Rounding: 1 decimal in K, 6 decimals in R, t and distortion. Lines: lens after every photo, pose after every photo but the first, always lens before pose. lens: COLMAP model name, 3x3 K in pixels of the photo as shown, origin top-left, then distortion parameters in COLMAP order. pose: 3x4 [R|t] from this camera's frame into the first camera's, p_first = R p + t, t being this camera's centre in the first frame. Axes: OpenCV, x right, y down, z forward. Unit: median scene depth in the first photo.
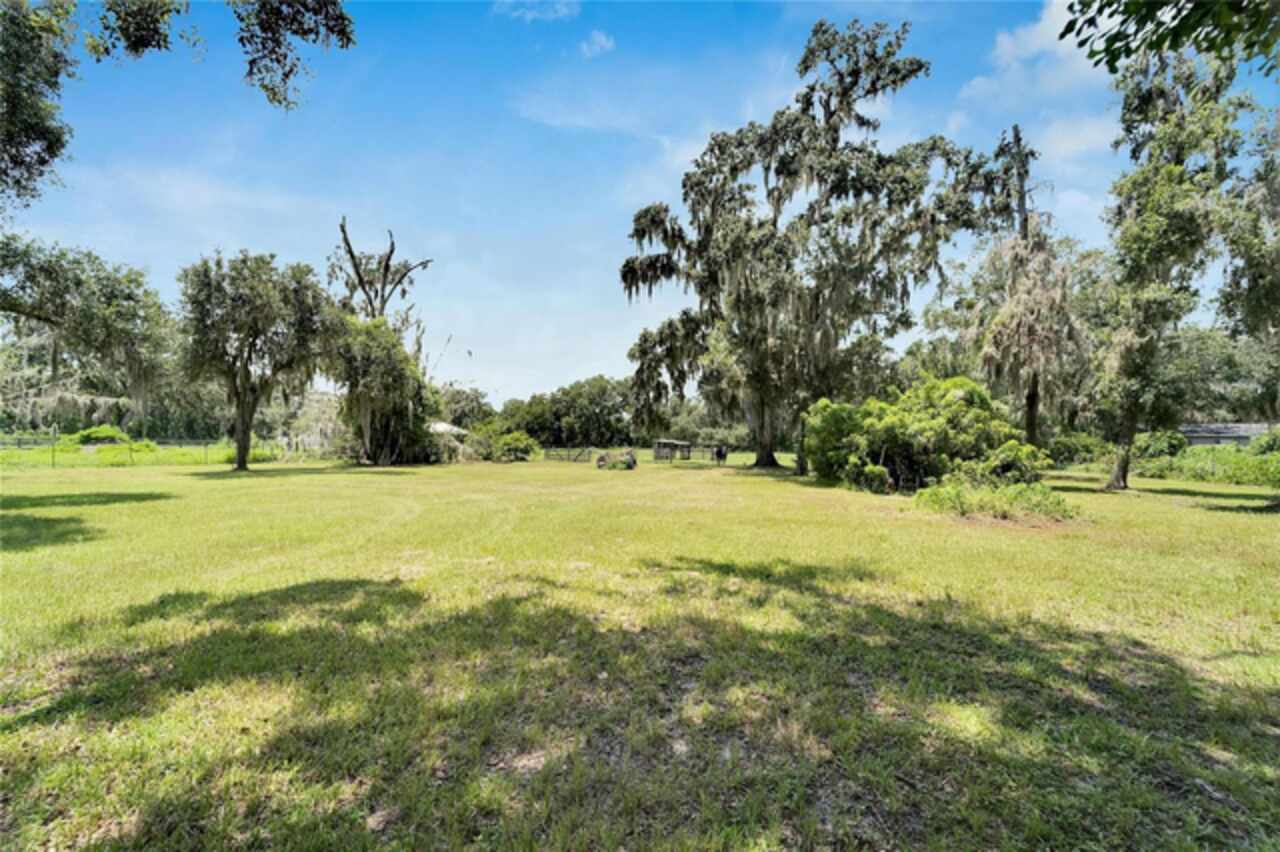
lens RADIAL K [[523.0, 0, 634.3], [0, 523.0, 426.5], [0, 0, 1]] dist [0.001776, -0.001029]
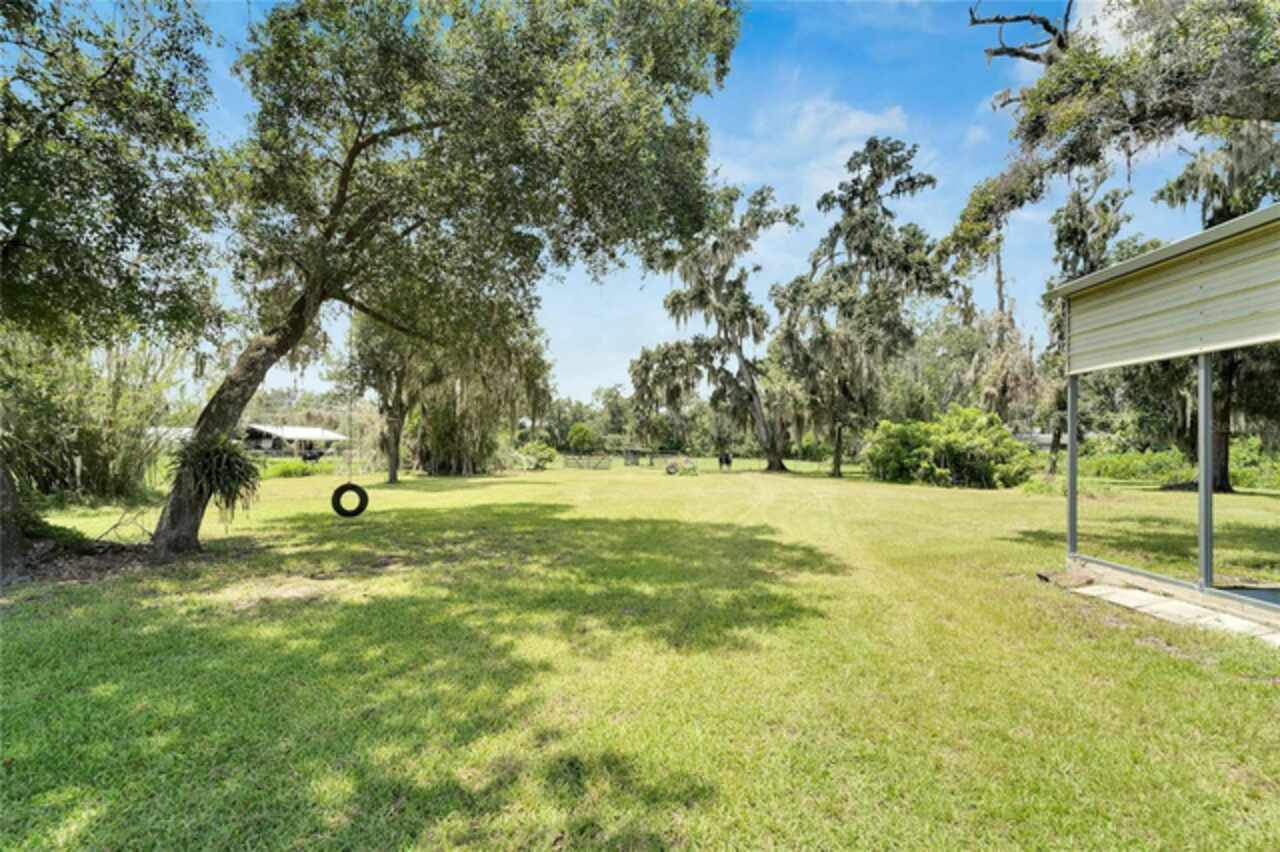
lens RADIAL K [[523.0, 0, 649.2], [0, 523.0, 434.9], [0, 0, 1]] dist [0.001776, -0.001029]
pose [[0.955355, 0.003217, 0.295442, -0.555854], [-0.005208, 0.999969, 0.005952, -0.017363], [-0.295414, -0.007225, 0.955342, -0.108518]]
